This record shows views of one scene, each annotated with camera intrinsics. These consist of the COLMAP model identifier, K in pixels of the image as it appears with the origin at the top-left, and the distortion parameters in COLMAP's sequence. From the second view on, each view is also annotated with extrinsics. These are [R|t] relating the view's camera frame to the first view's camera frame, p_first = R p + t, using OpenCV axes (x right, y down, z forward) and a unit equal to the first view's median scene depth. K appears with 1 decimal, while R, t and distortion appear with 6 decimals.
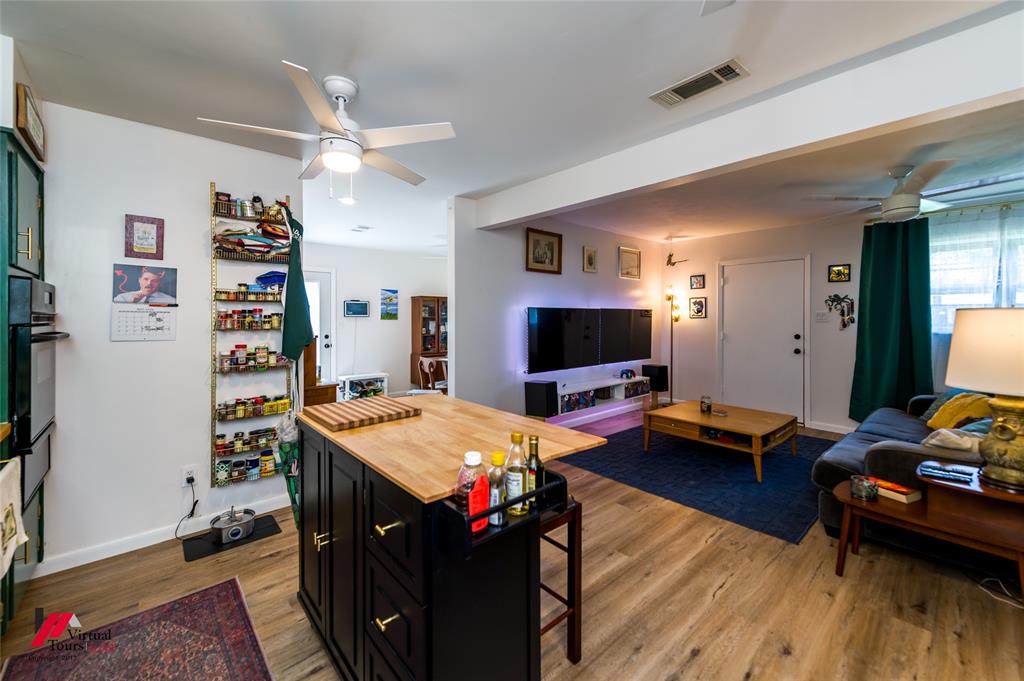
lens RADIAL K [[414.7, 0, 514.5], [0, 414.7, 312.2], [0, 0, 1]] dist [0.003550, -0.001270]
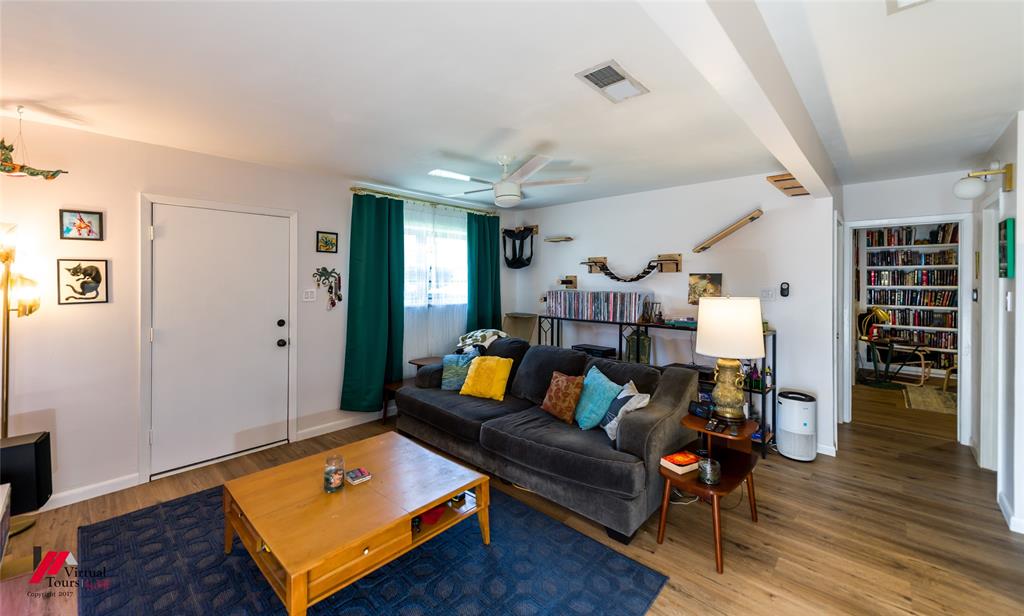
lens RADIAL K [[406.5, 0, 491.0], [0, 406.5, 280.5], [0, 0, 1]] dist [0.018474, -0.001844]
pose [[-0.075208, -0.005285, 0.997154, -0.065623], [-0.013319, 0.999902, 0.004295, -0.024432], [-0.997079, -0.012958, -0.075271, 0.731726]]
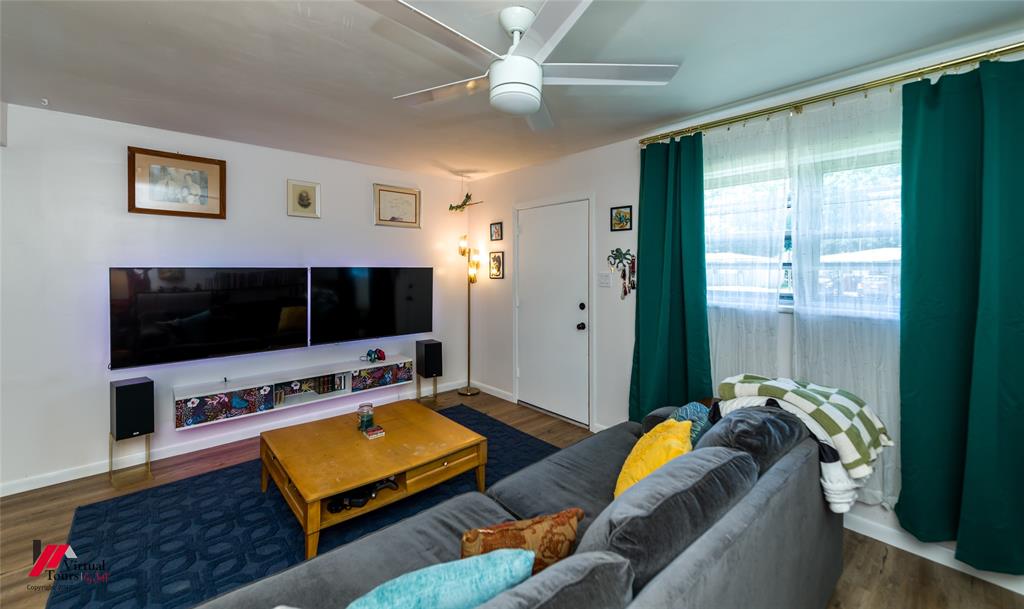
lens RADIAL K [[414.3, 0, 524.8], [0, 414.3, 264.1], [0, 0, 1]] dist [0.015916, -0.000068]
pose [[0.999853, 0.000634, 0.017119, 0.605281], [-0.000648, 0.999999, 0.000793, -0.016462], [-0.017119, -0.000804, 0.999853, 0.295103]]
